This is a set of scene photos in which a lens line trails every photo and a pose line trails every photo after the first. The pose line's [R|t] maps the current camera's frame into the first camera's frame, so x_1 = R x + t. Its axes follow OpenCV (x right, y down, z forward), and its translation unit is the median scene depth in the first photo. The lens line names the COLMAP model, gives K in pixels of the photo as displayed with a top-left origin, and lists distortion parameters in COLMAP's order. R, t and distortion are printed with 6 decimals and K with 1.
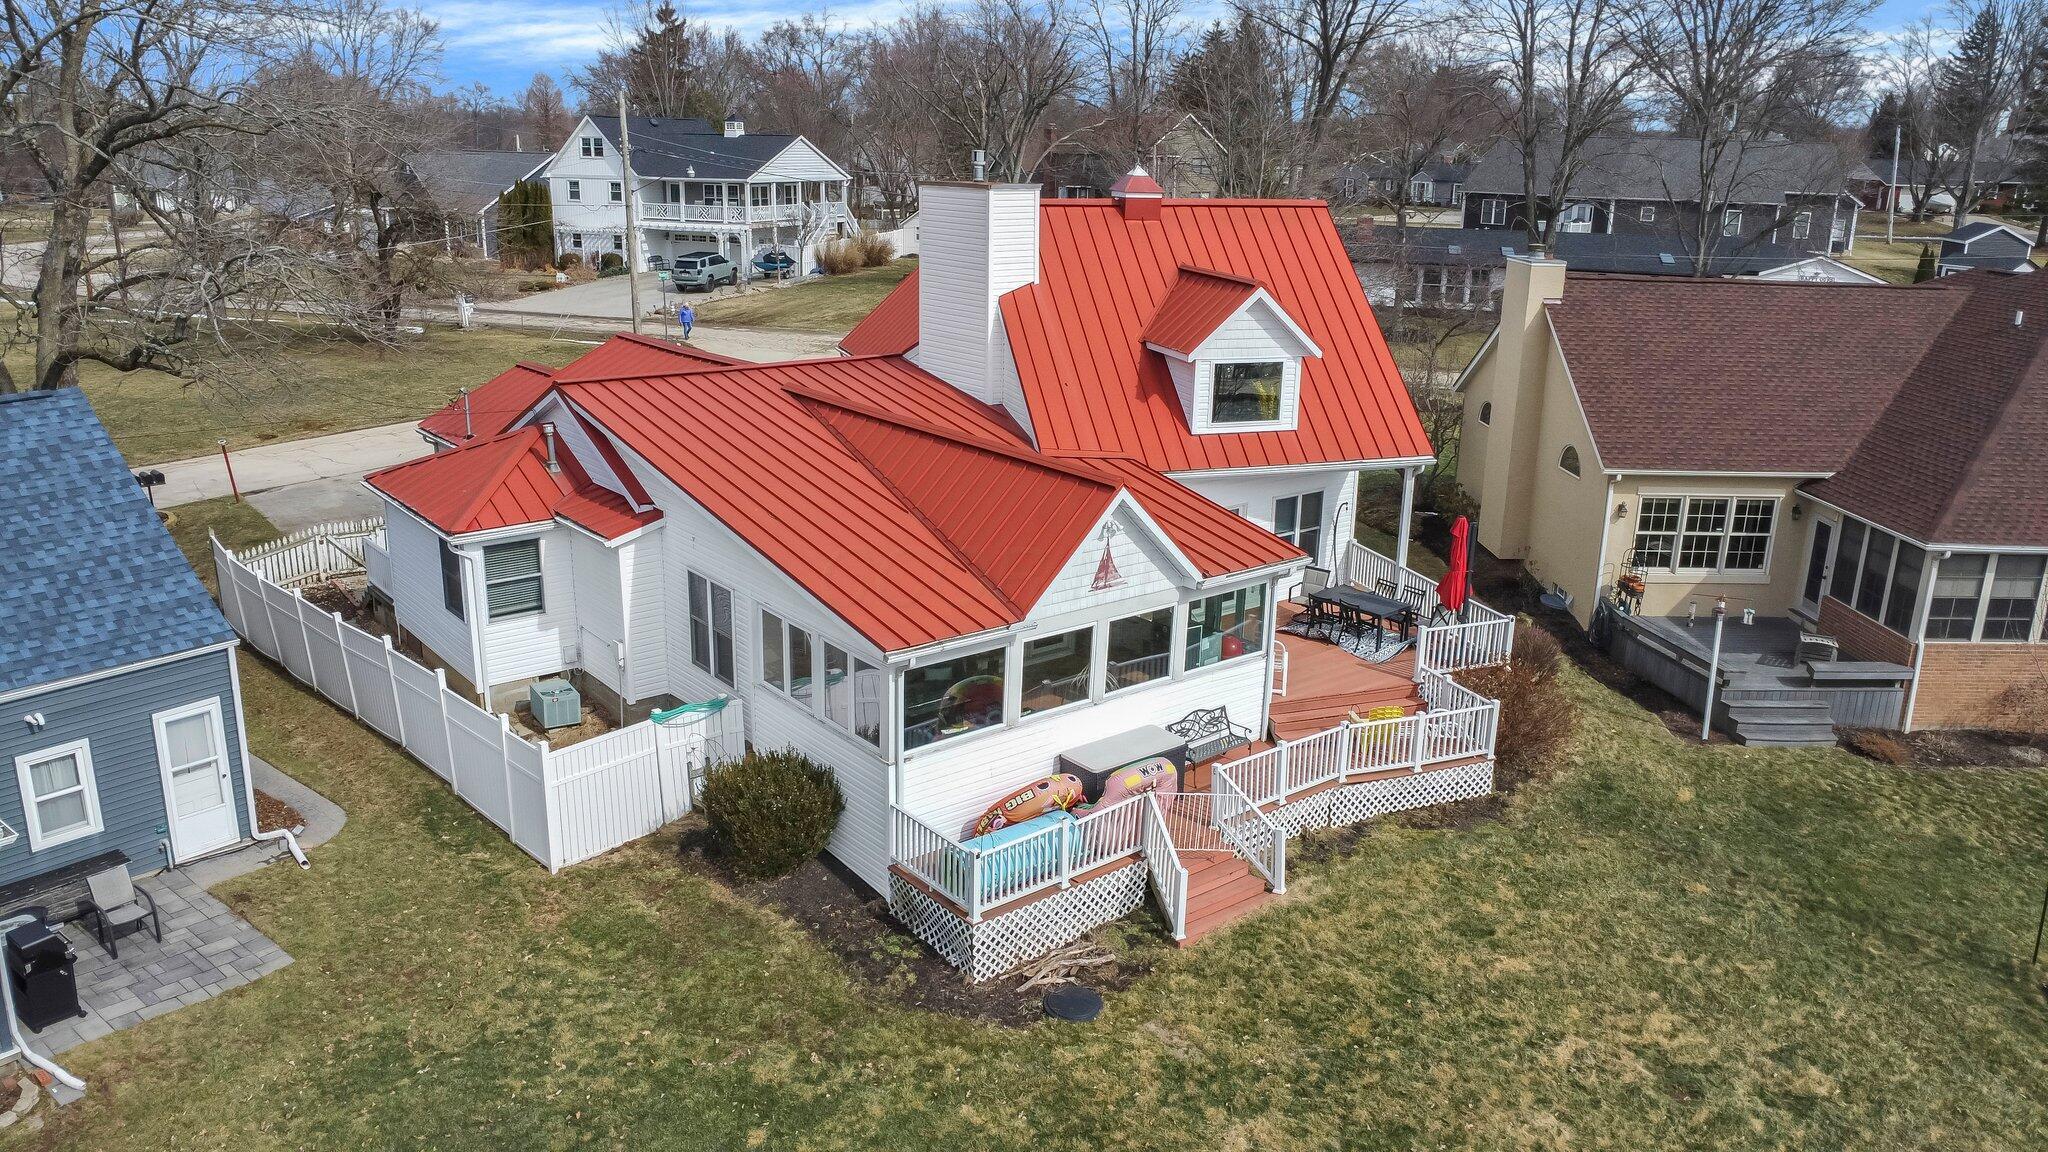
lens RADIAL K [[1473.8, 0, 1024.0], [0, 1473.8, 576.0], [0, 0, 1]] dist [-0.025643, -0.010363]
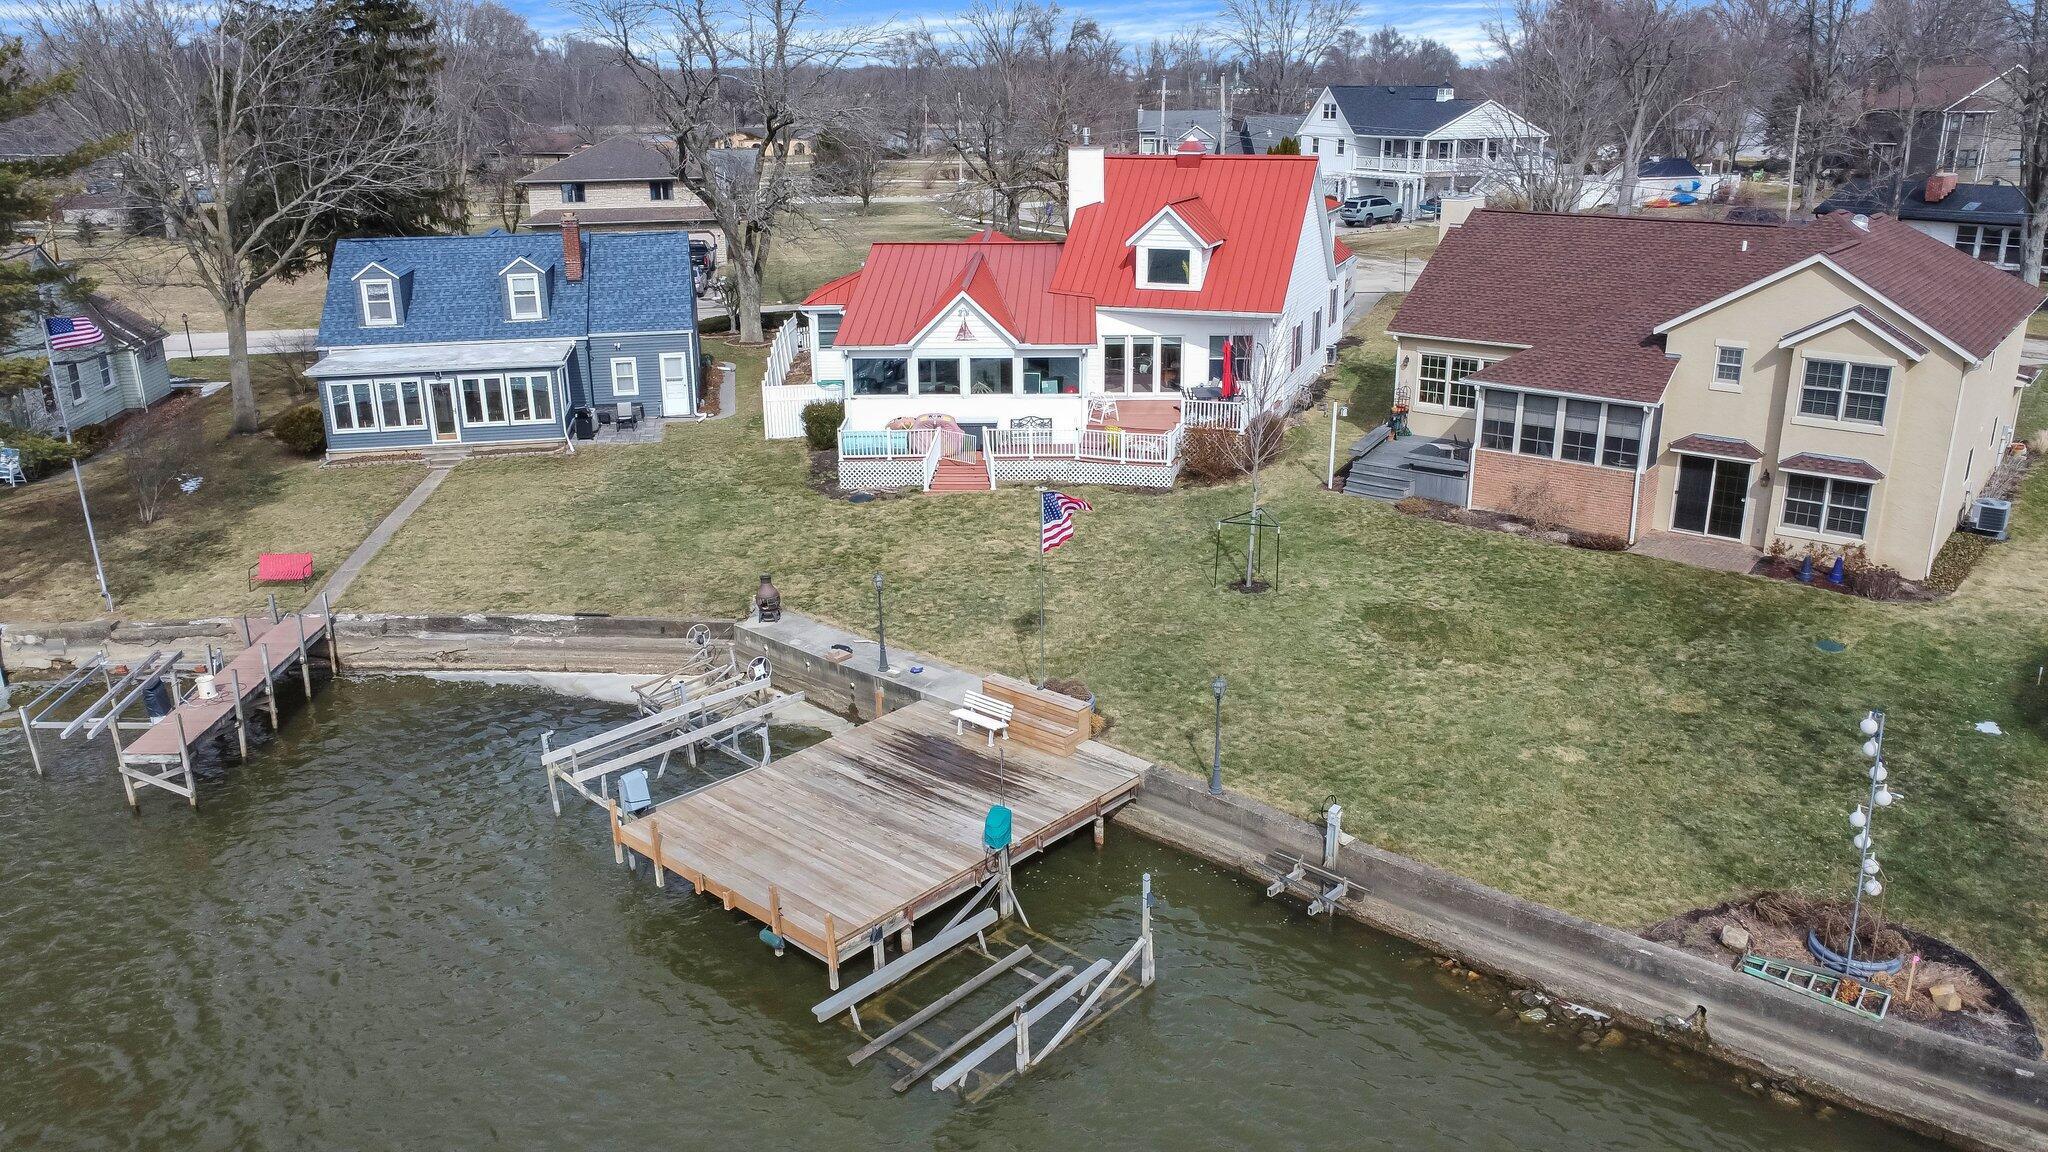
lens RADIAL K [[1473.8, 0, 1024.0], [0, 1473.8, 576.0], [0, 0, 1]] dist [-0.025643, -0.010363]
pose [[0.761715, 0.178202, -0.622924, 1.181622], [-0.158867, 0.983453, 0.087077, 0.112703], [0.628133, 0.032634, 0.777421, -0.458593]]
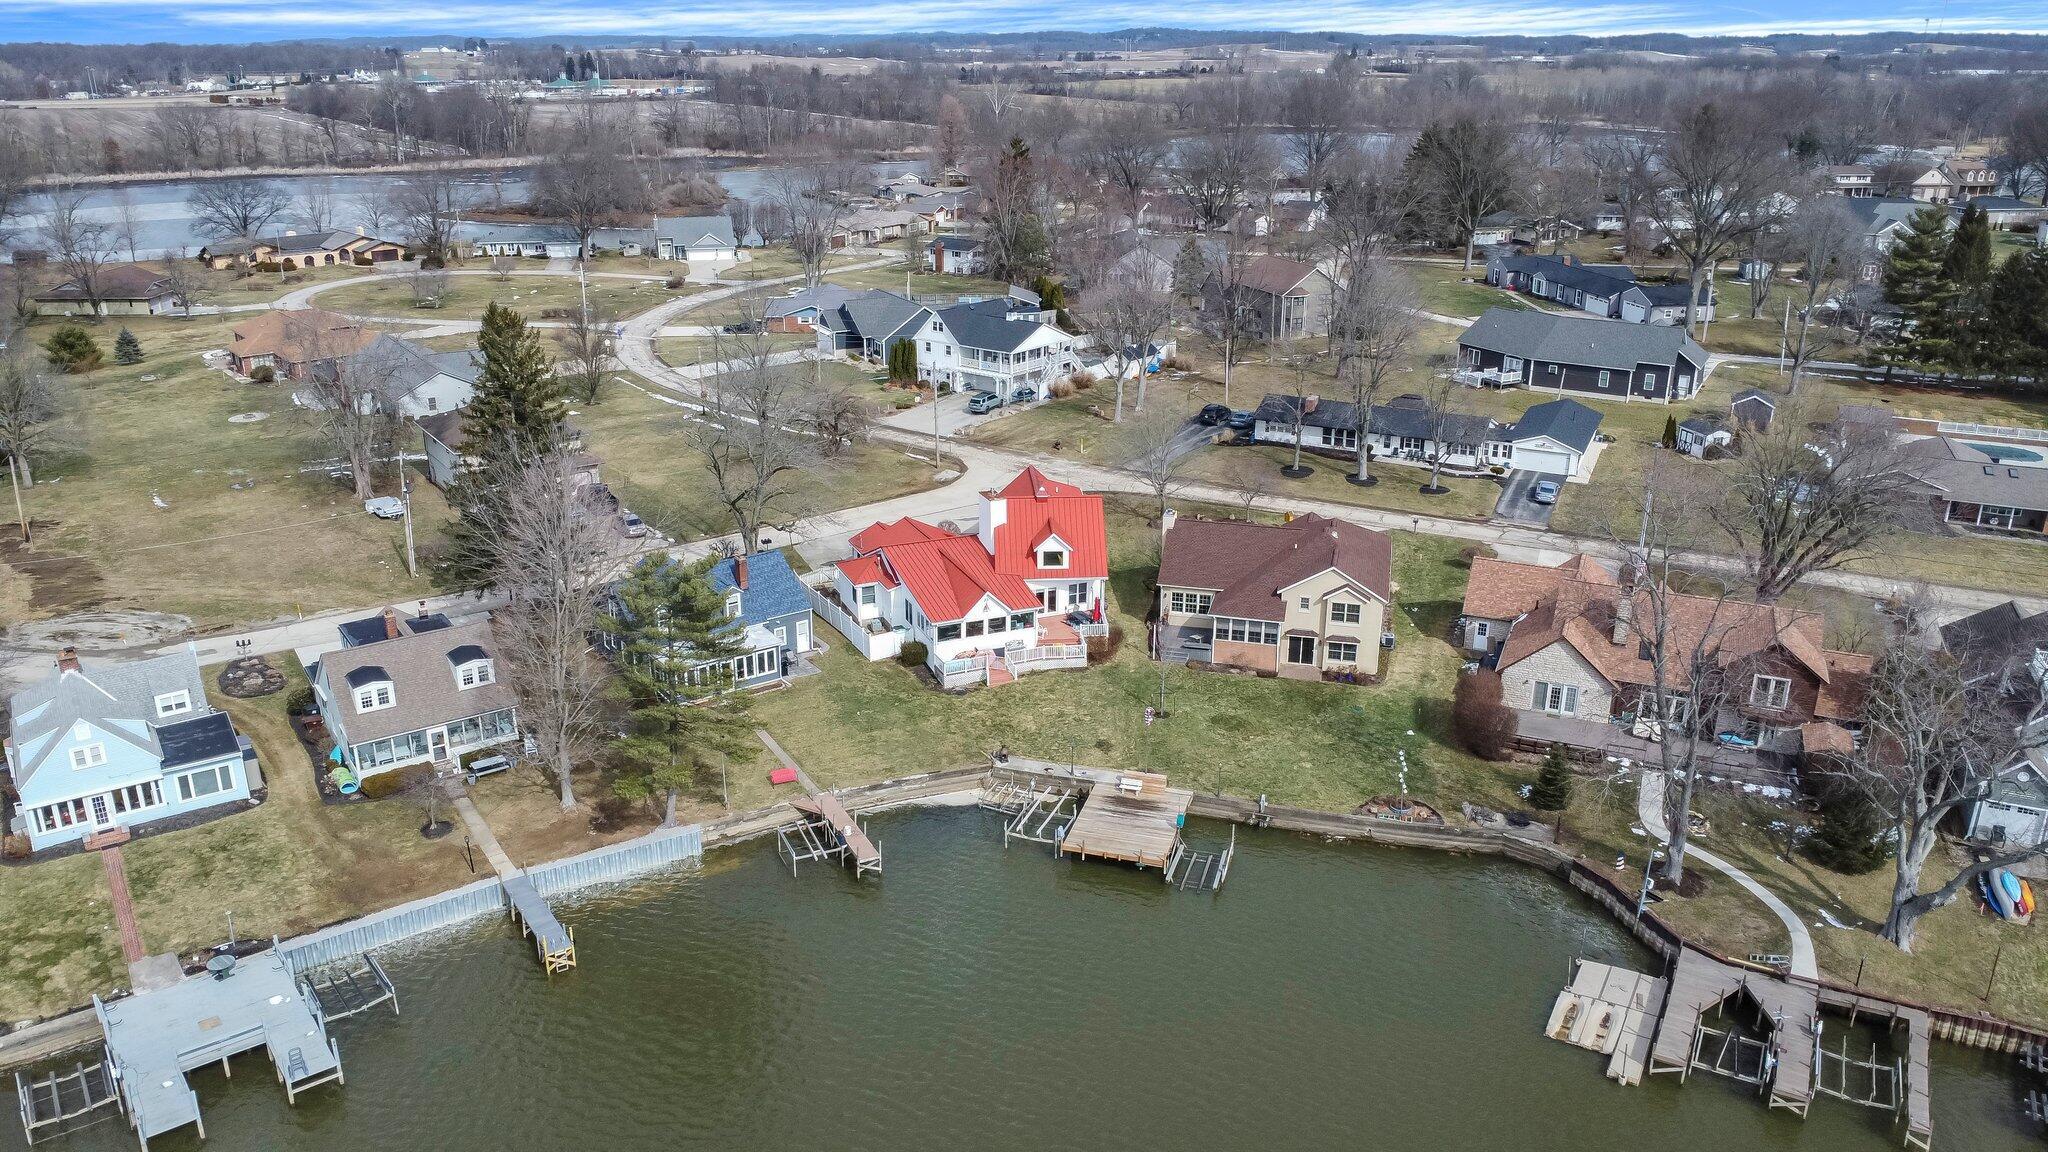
lens RADIAL K [[1473.8, 0, 1024.0], [0, 1473.8, 576.0], [0, 0, 1]] dist [-0.025643, -0.010363]
pose [[0.963953, 0.076027, -0.254980, 1.059161], [-0.060710, 0.995876, 0.067426, -0.333979], [0.259054, -0.049516, 0.964593, -2.709142]]
